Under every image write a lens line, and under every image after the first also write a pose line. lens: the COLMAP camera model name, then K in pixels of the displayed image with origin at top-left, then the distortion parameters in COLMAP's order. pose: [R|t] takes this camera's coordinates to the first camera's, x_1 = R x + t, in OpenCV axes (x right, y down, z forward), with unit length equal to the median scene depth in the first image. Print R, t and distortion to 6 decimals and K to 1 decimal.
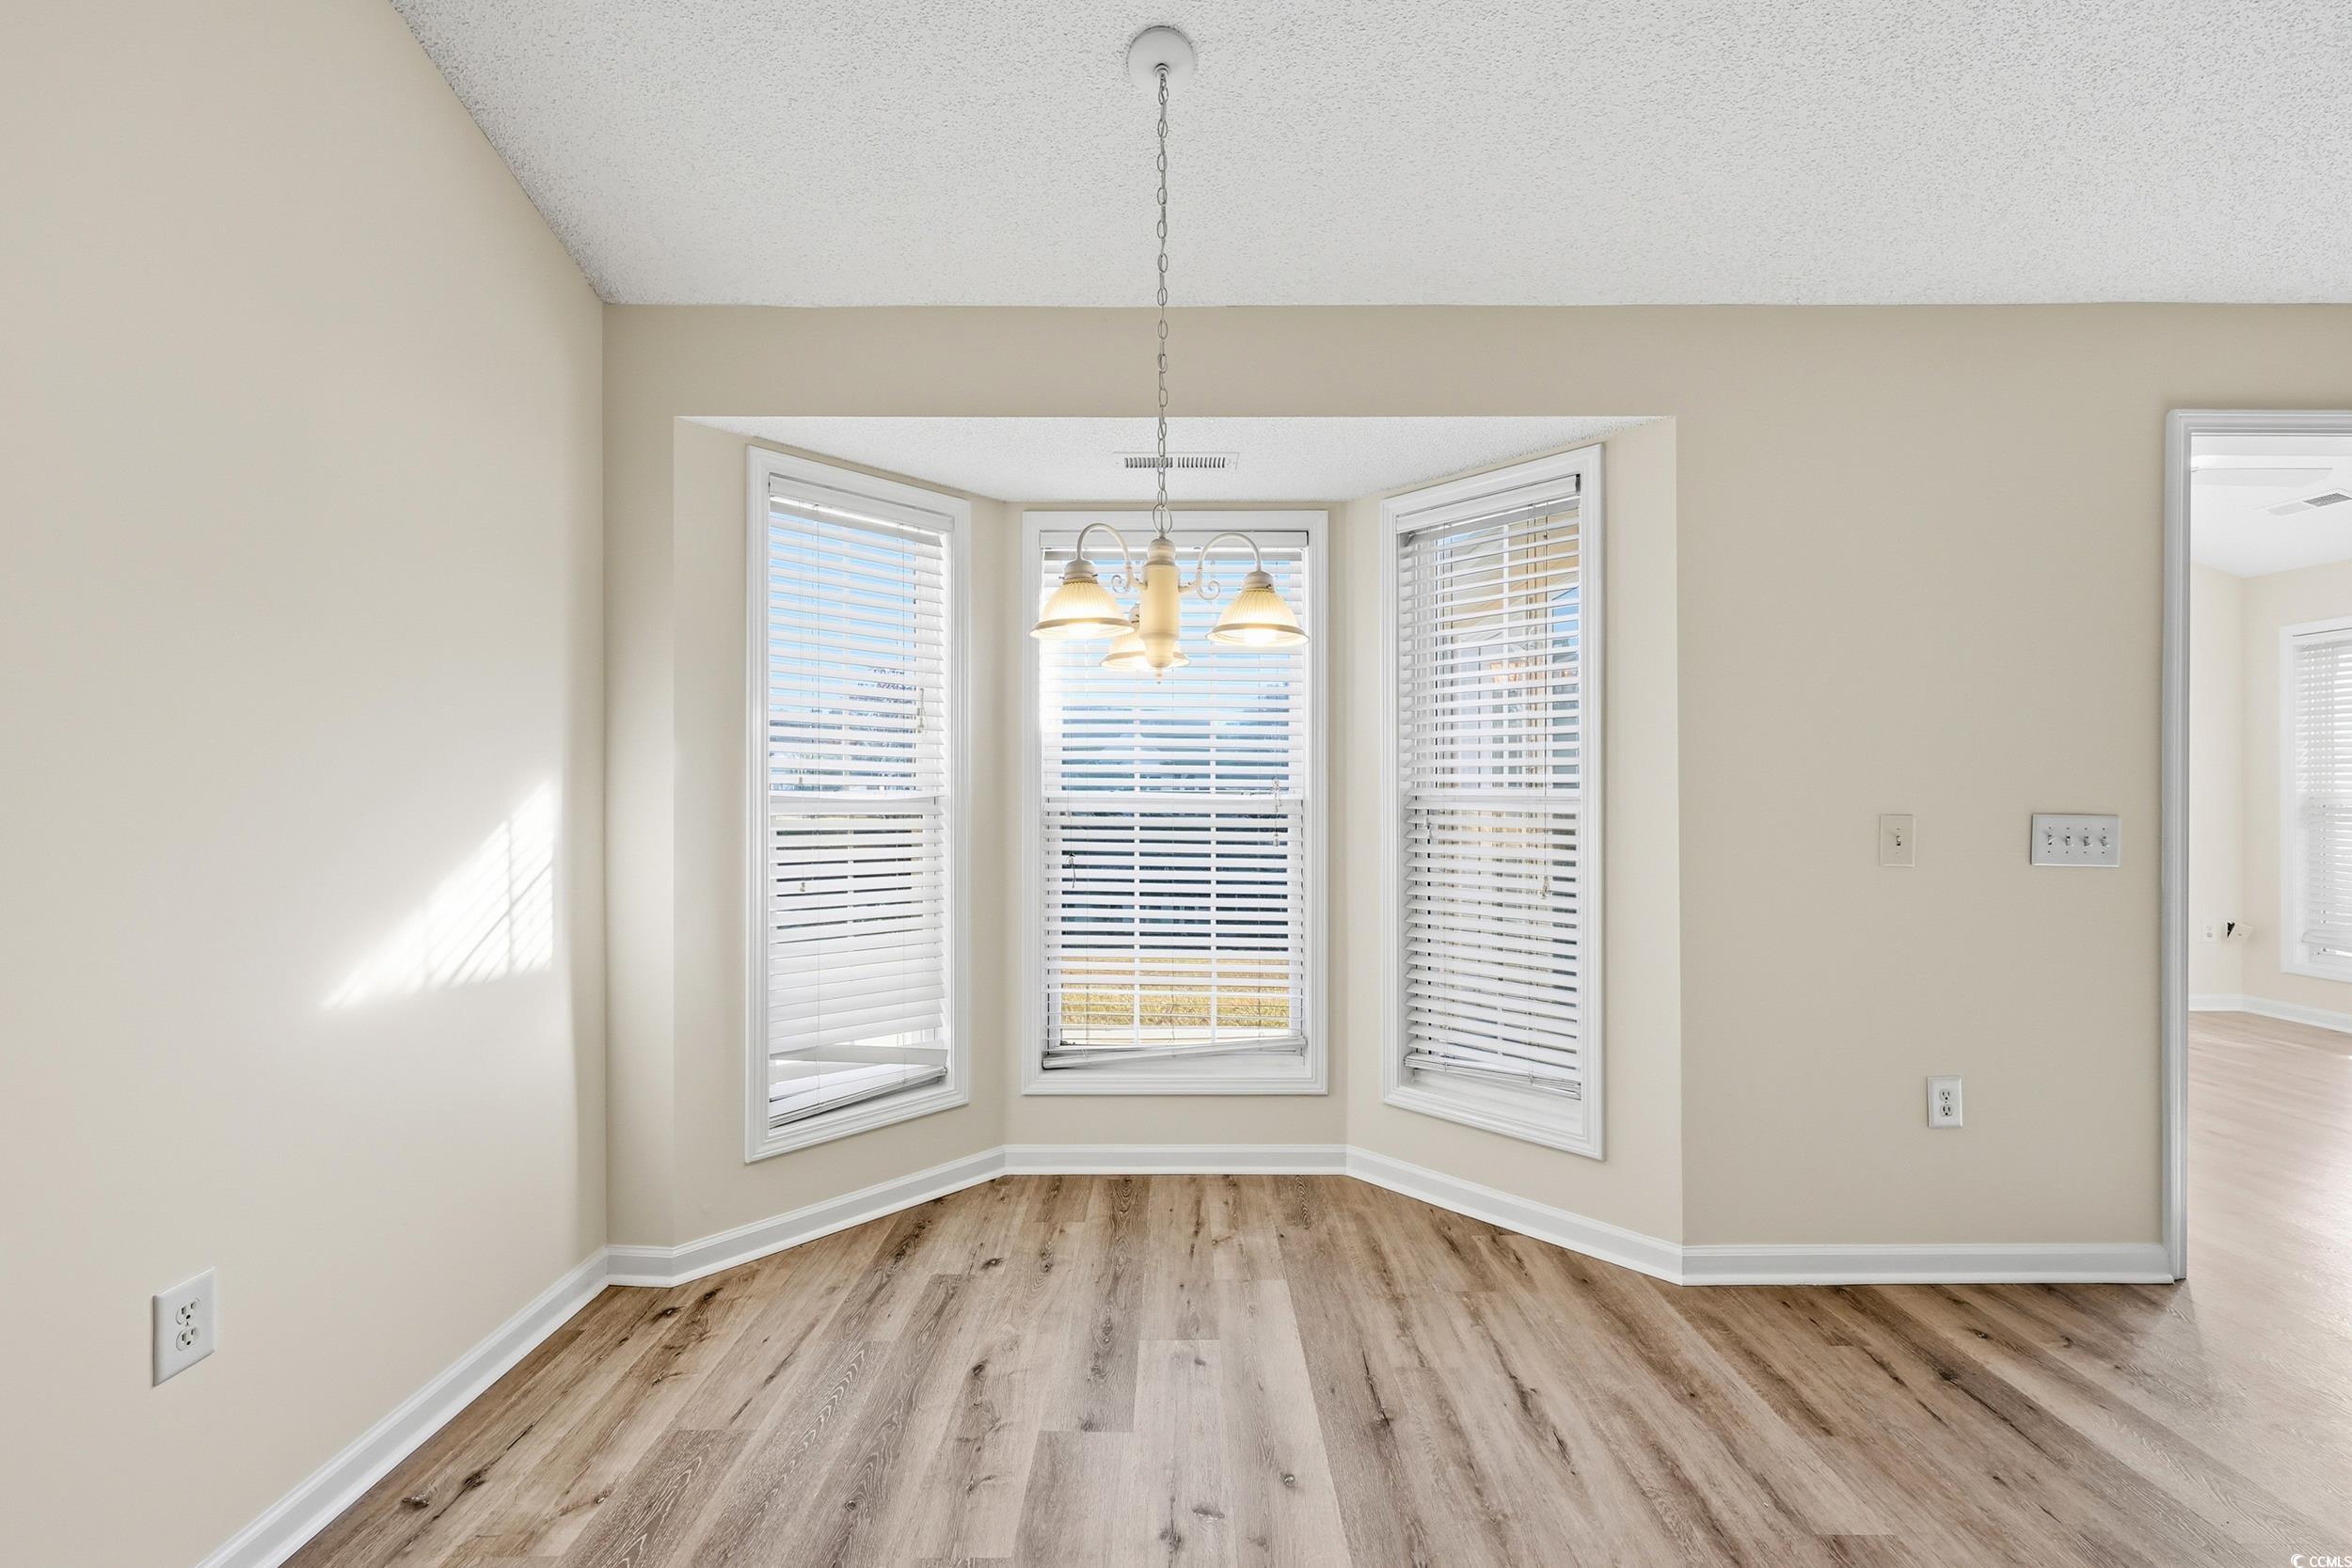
lens RADIAL K [[953.1, 0, 1179.4], [0, 953.1, 797.1], [0, 0, 1]] dist [0.001690, -0.000632]
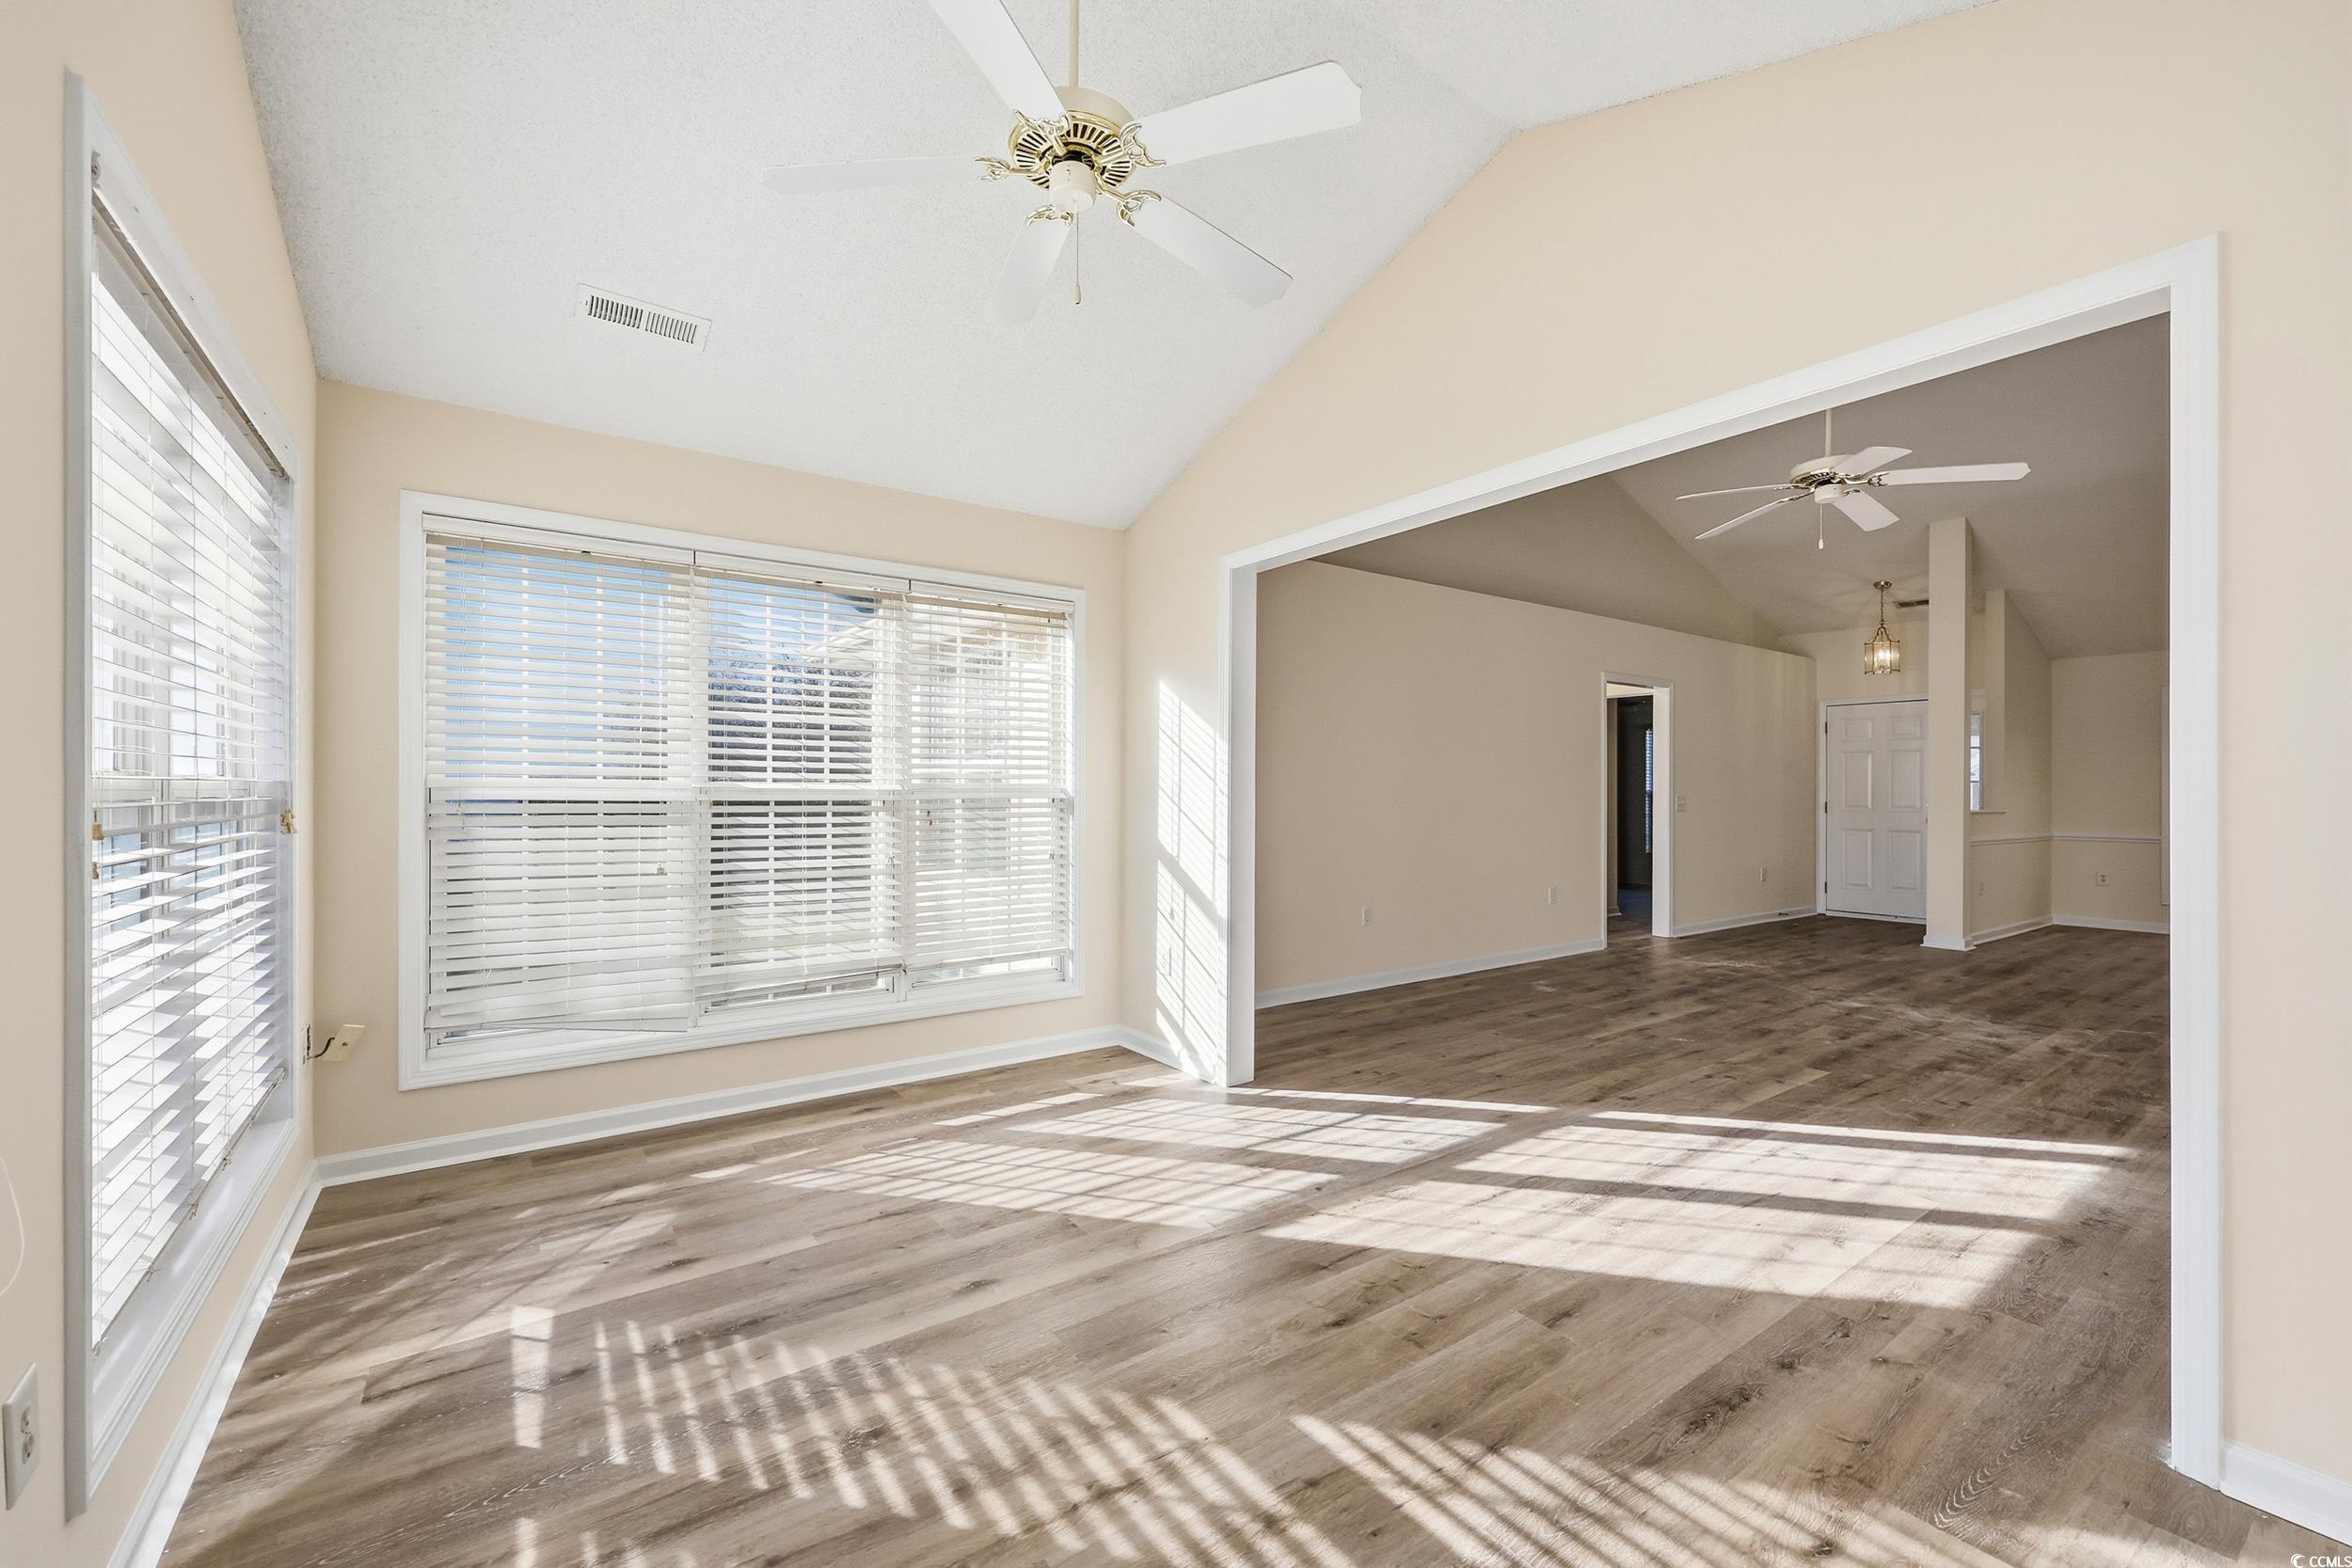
lens RADIAL K [[953.1, 0, 1166.4], [0, 953.1, 790.7], [0, 0, 1]] dist [0.001690, -0.000632]
pose [[-0.572446, -0.003022, 0.819937, 0.904265], [-0.001476, 0.999995, 0.002655, 0.001583], [-0.819941, 0.000310, -0.572448, 2.091984]]
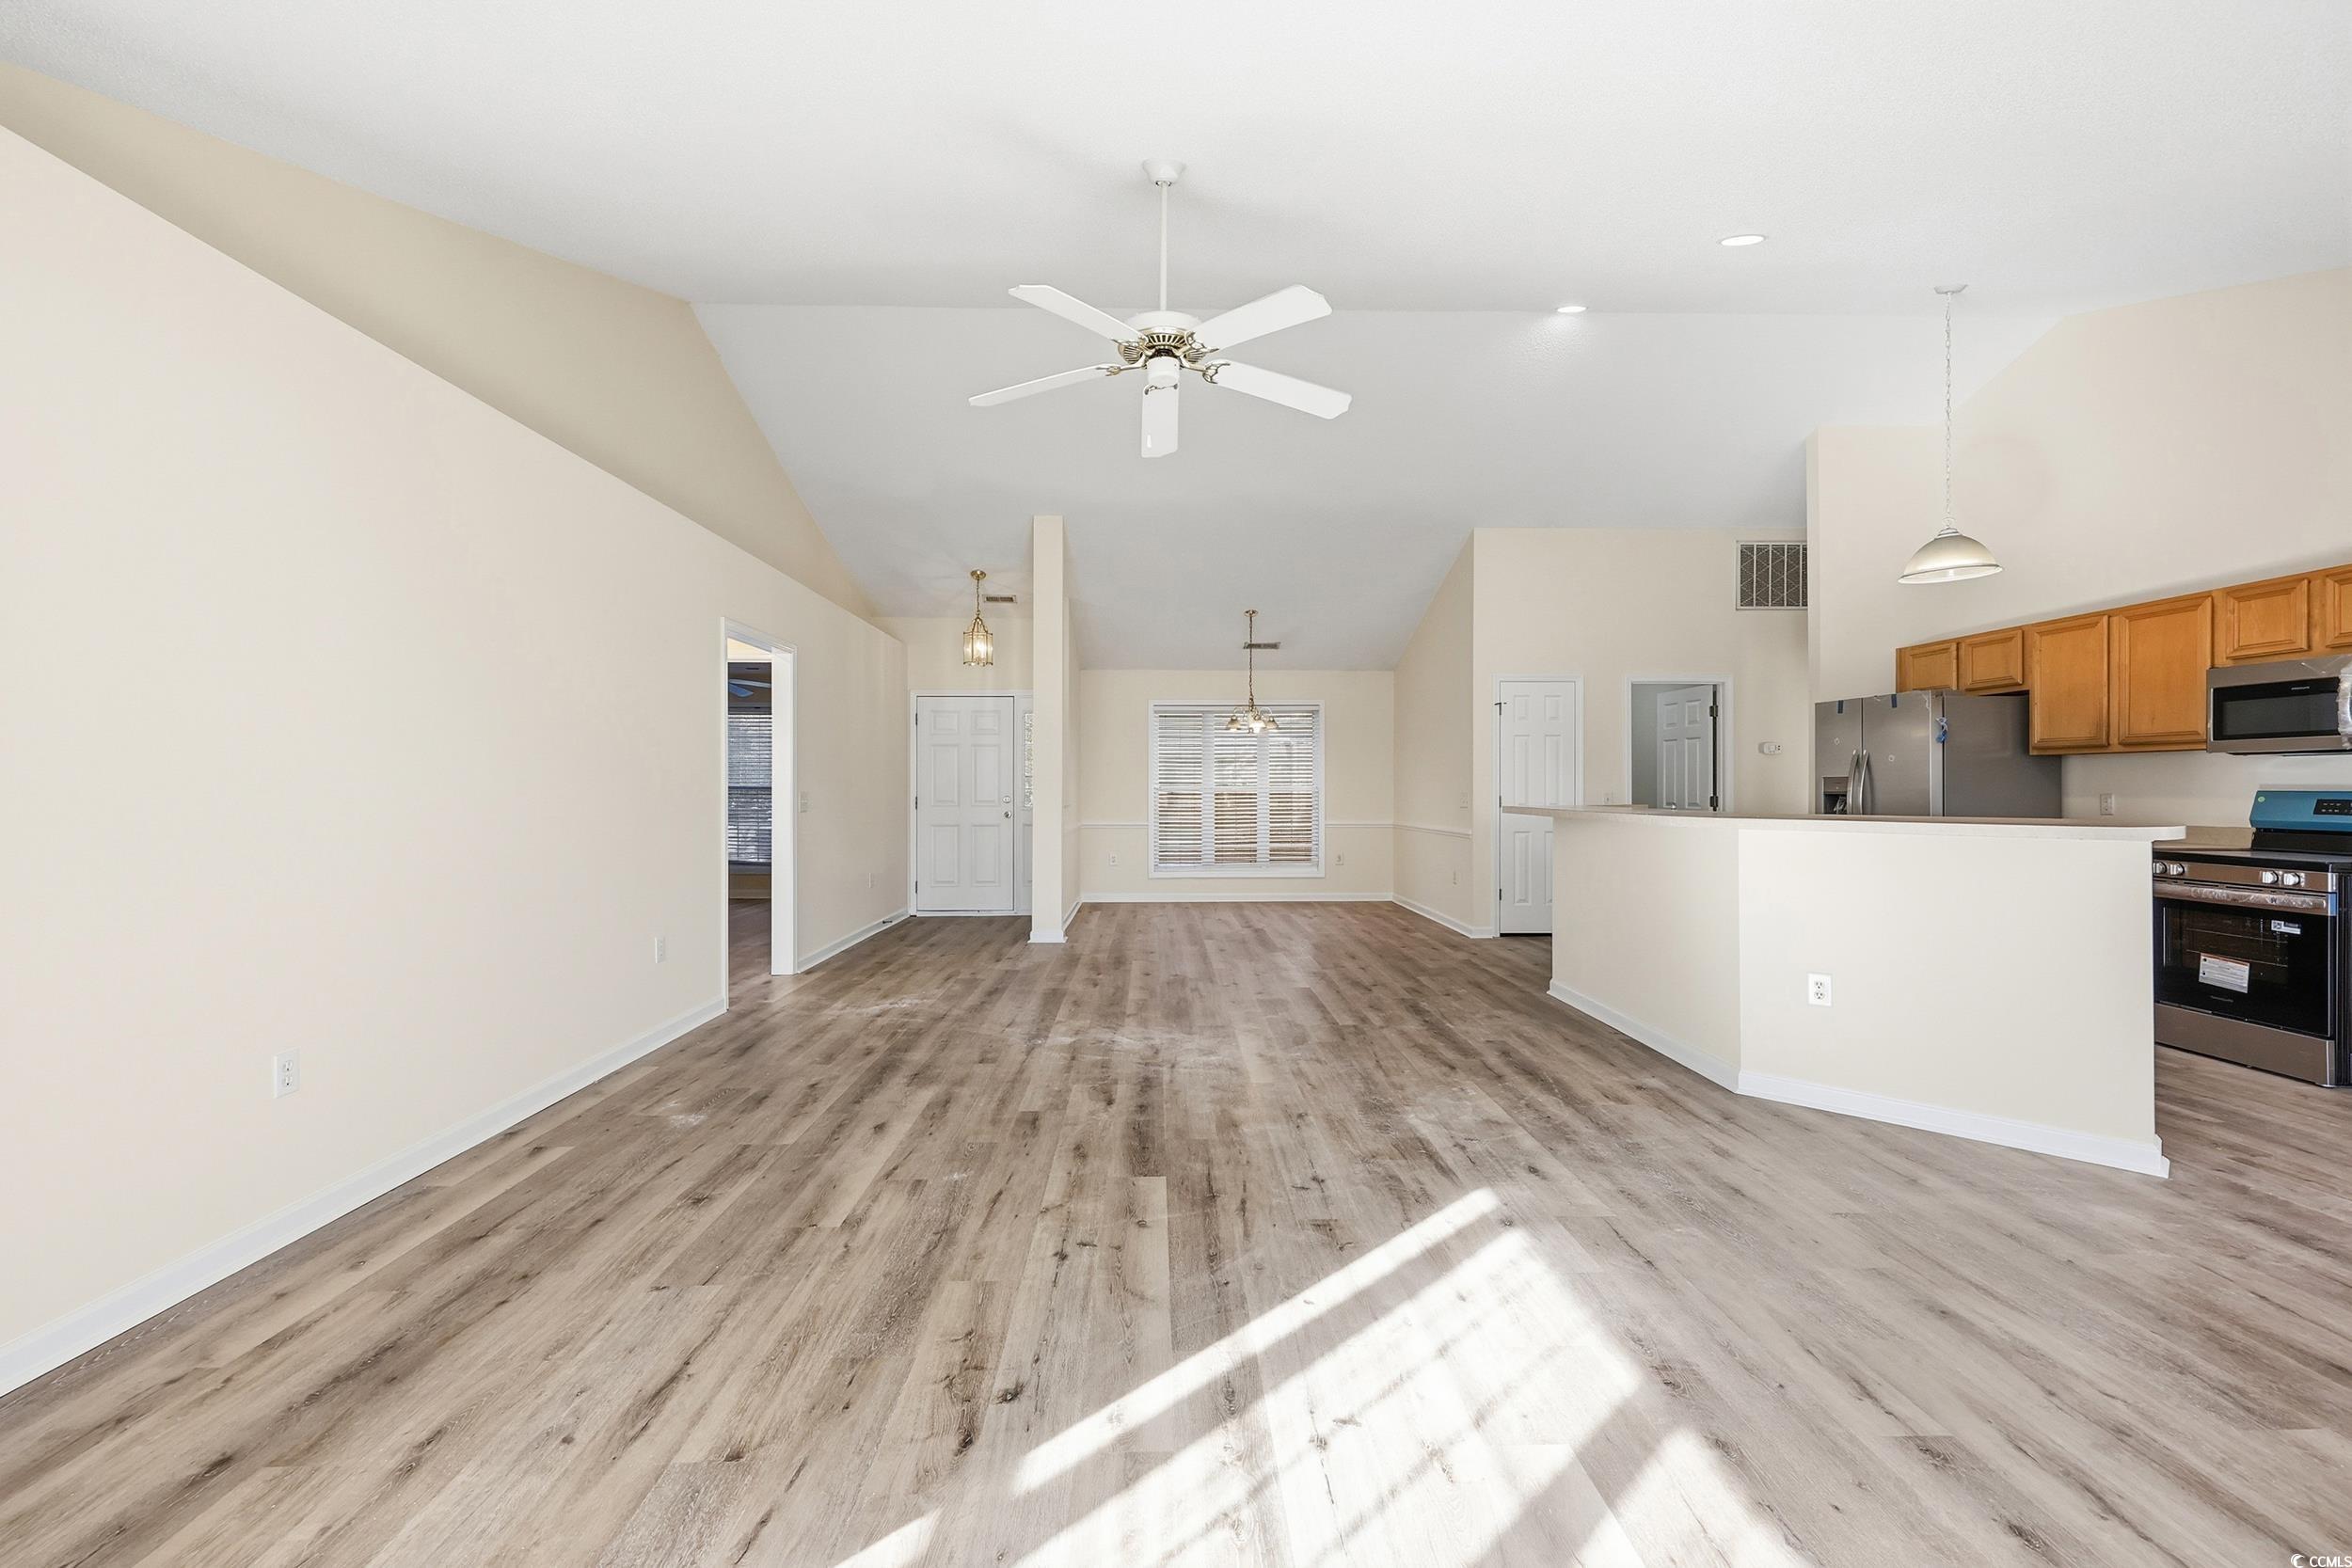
lens RADIAL K [[953.1, 0, 1174.8], [0, 953.1, 787.1], [0, 0, 1]] dist [0.001690, -0.000632]
pose [[-0.999815, -0.001779, -0.019137, 1.631240], [-0.001832, 0.999994, 0.002773, 0.002584], [0.019132, 0.002808, -0.999813, 1.370351]]
